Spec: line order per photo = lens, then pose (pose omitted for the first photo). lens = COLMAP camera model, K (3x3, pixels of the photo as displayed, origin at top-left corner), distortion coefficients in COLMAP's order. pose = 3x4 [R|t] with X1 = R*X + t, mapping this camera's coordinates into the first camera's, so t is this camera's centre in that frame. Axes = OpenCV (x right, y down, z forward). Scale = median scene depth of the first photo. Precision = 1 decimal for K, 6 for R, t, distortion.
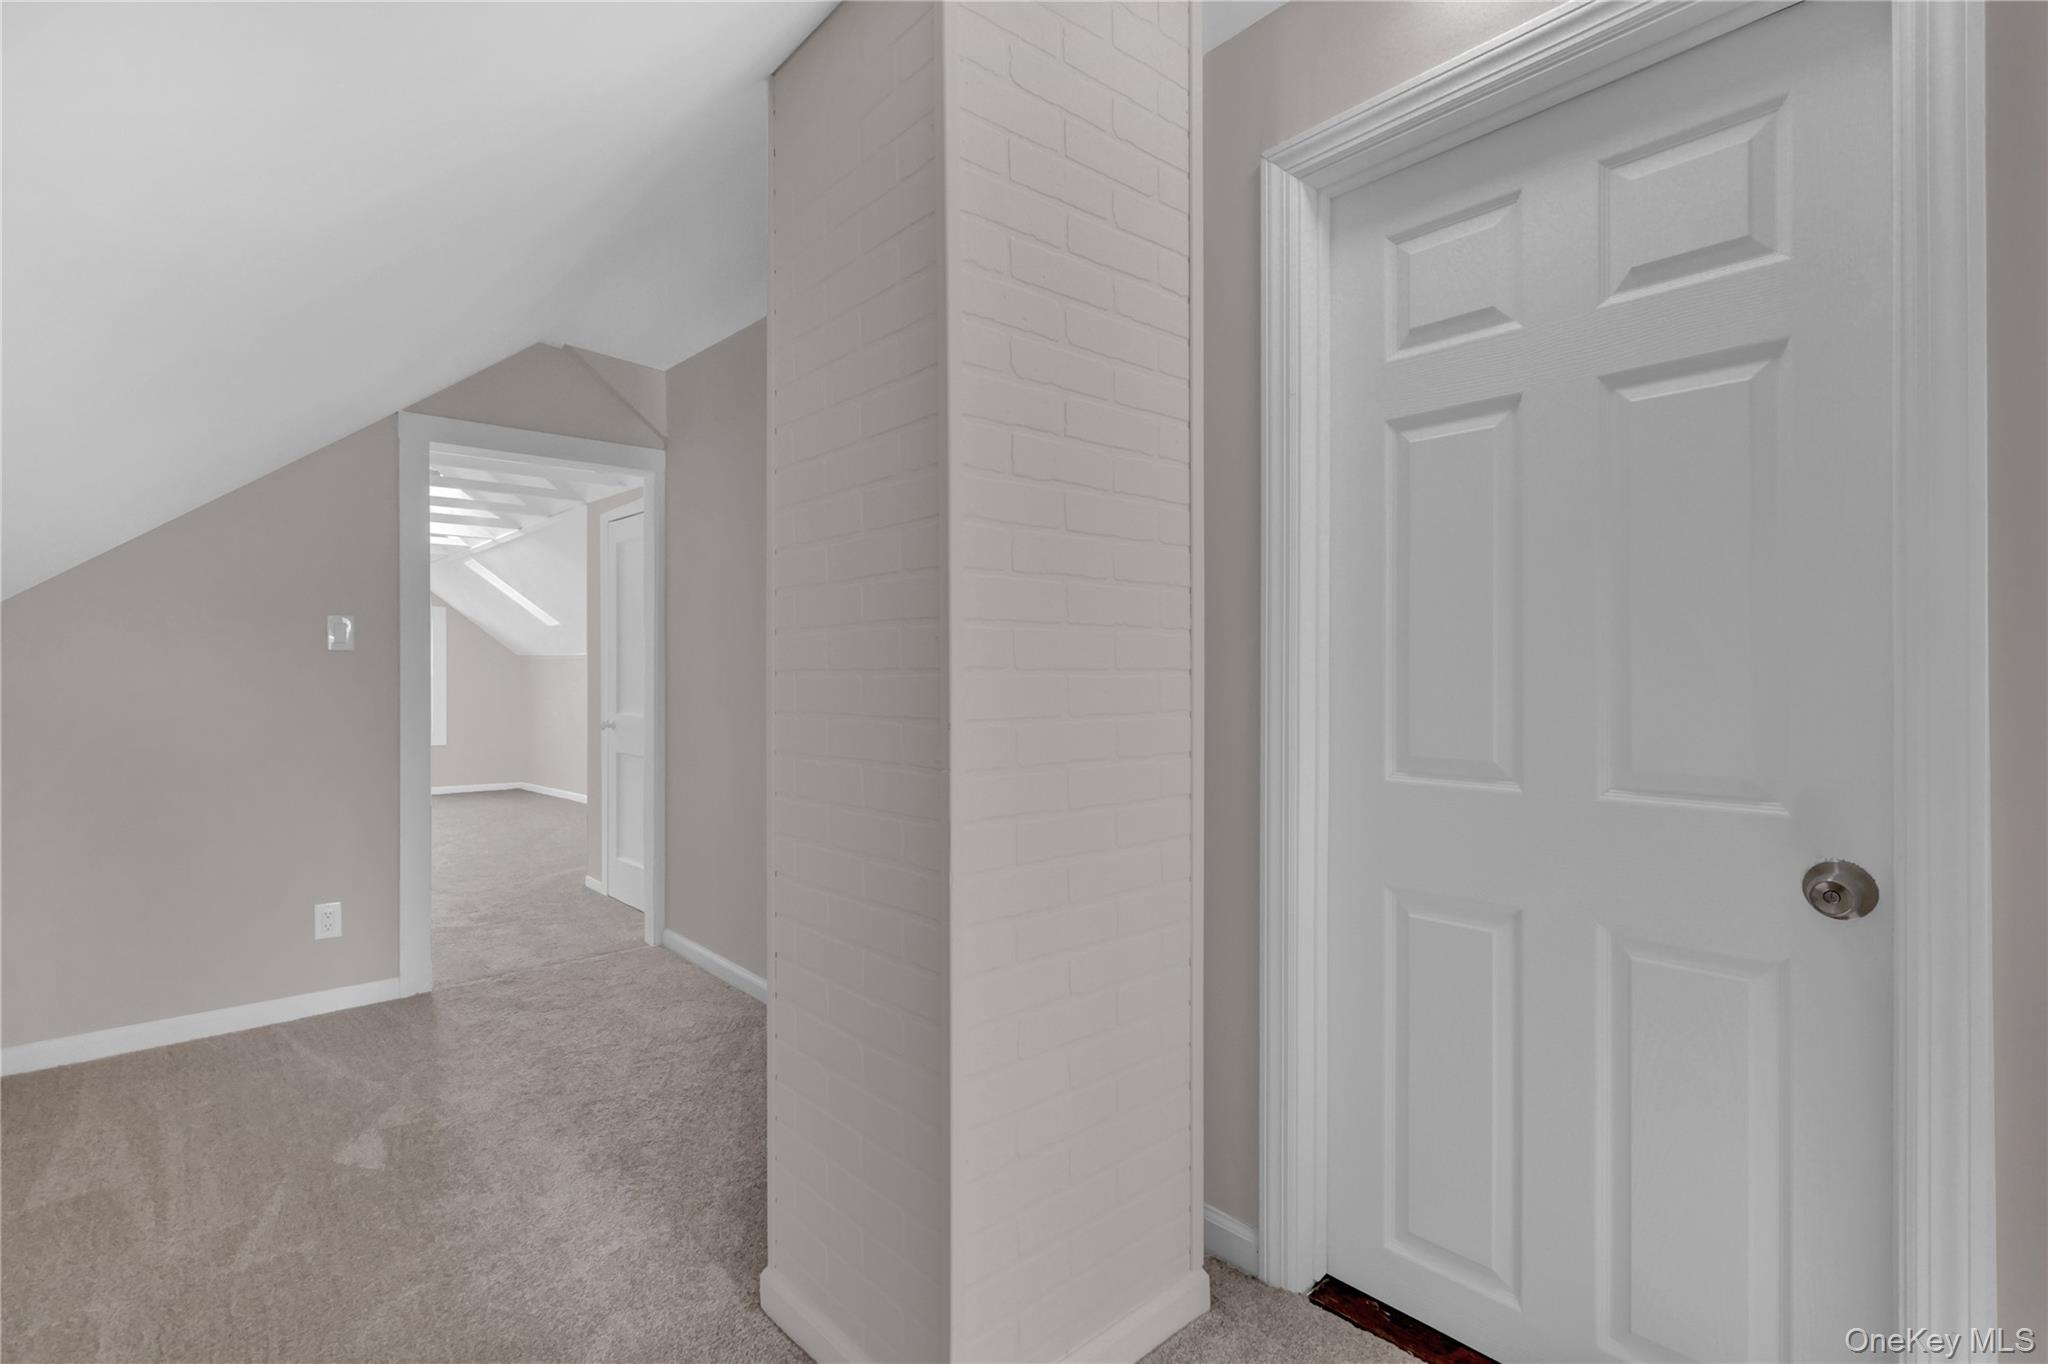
lens RADIAL K [[966.1, 0, 1013.5], [0, 966.1, 673.9], [0, 0, 1]] dist [-0.002621, 0.000568]
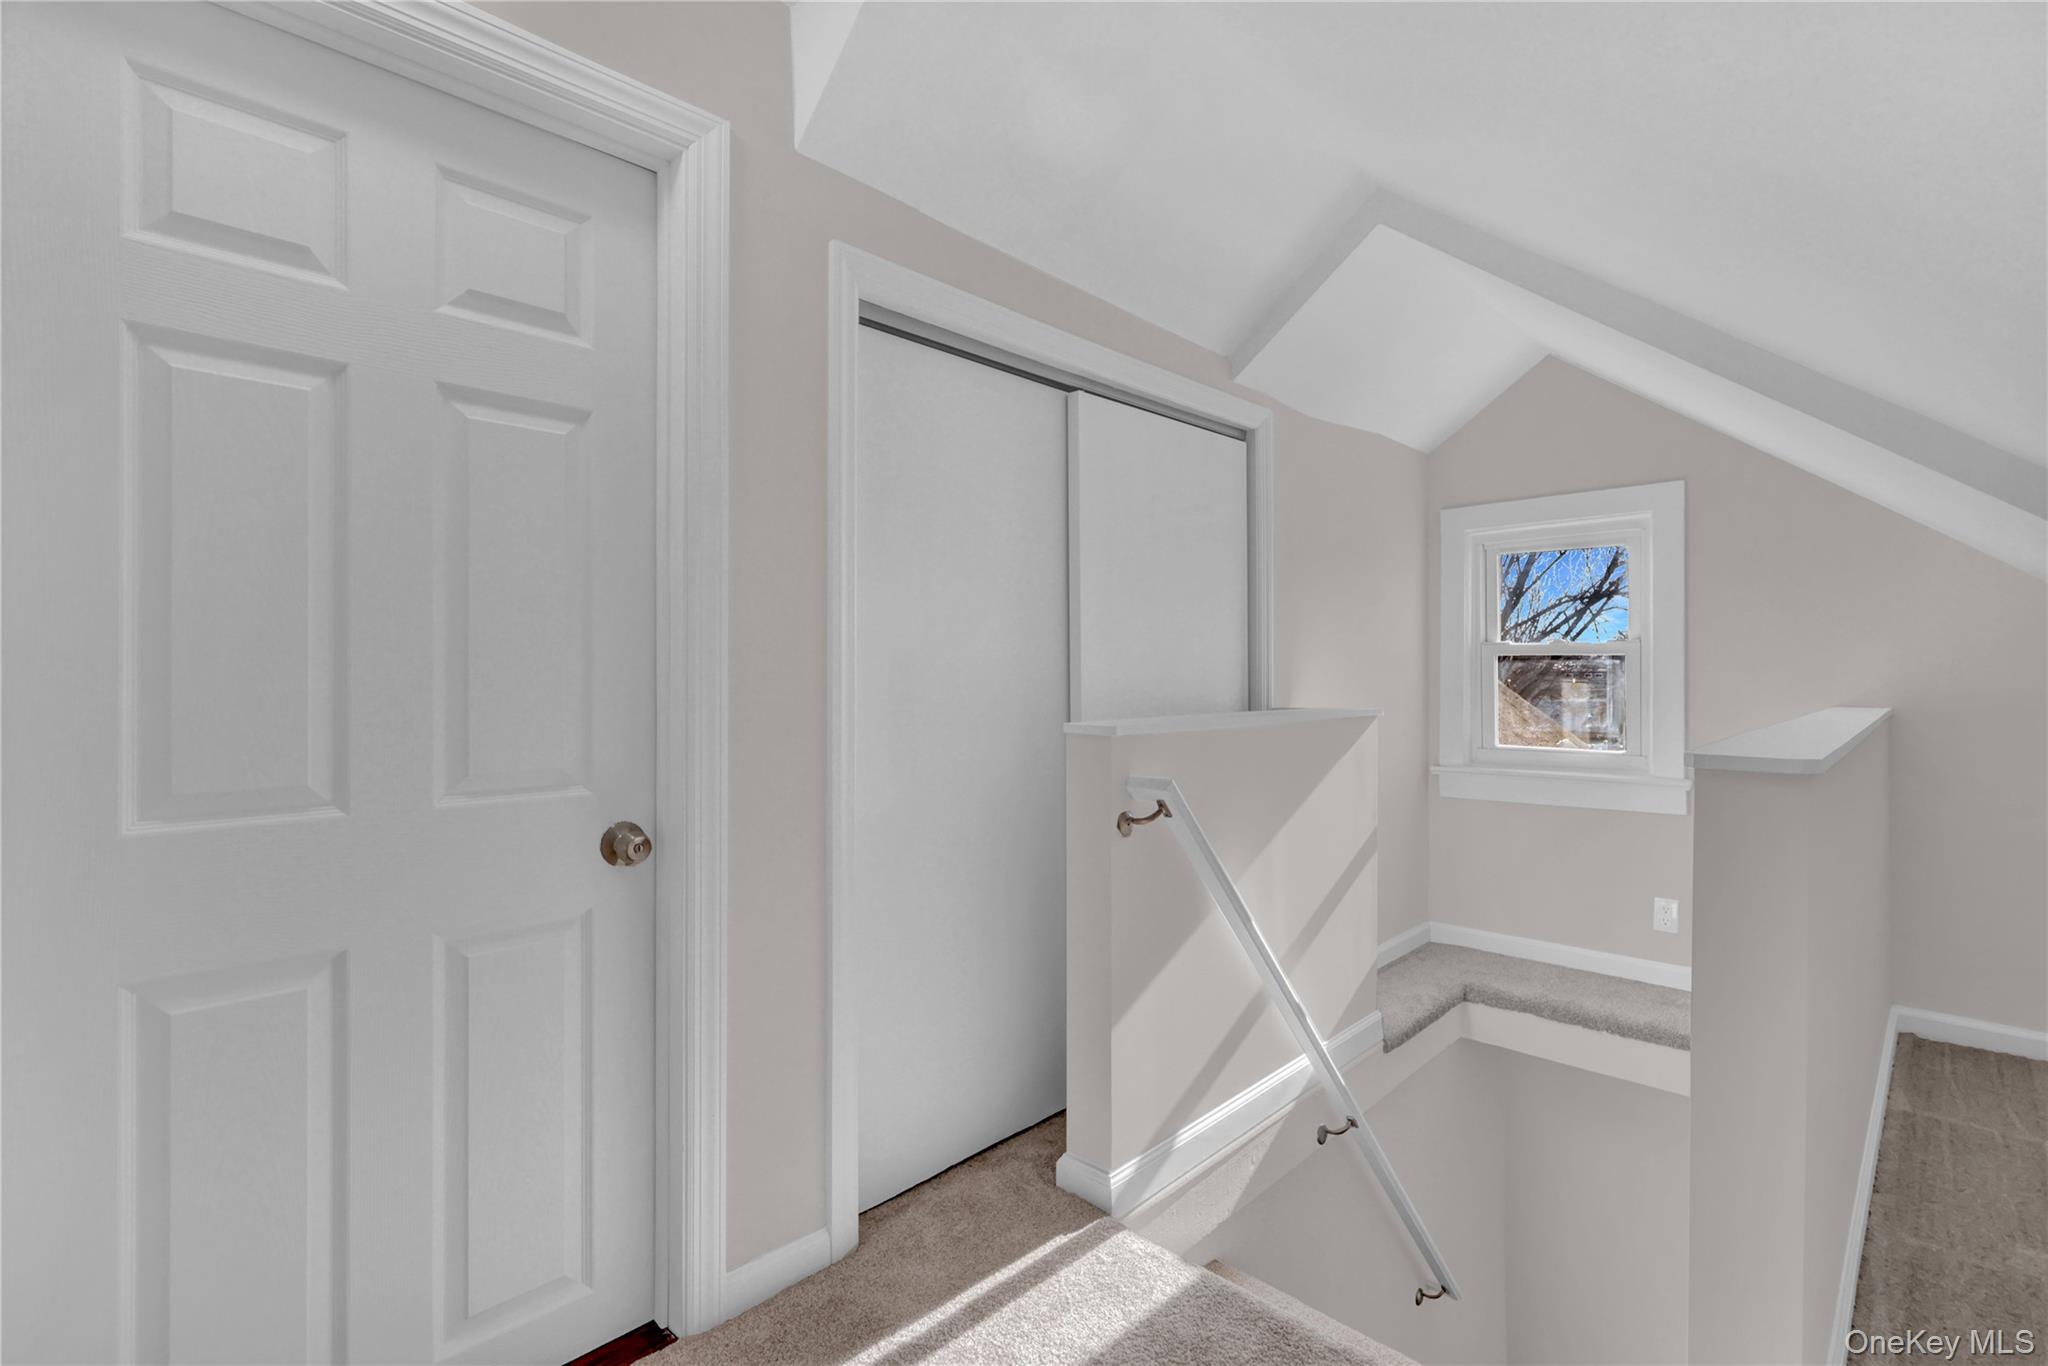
lens RADIAL K [[966.1, 0, 1013.1], [0, 966.1, 681.6], [0, 0, 1]] dist [-0.002621, 0.000568]
pose [[-0.088106, -0.002596, 0.996108, -0.431857], [0.003664, 0.999989, 0.002930, -0.000668], [-0.996104, 0.003908, -0.088096, 0.498746]]
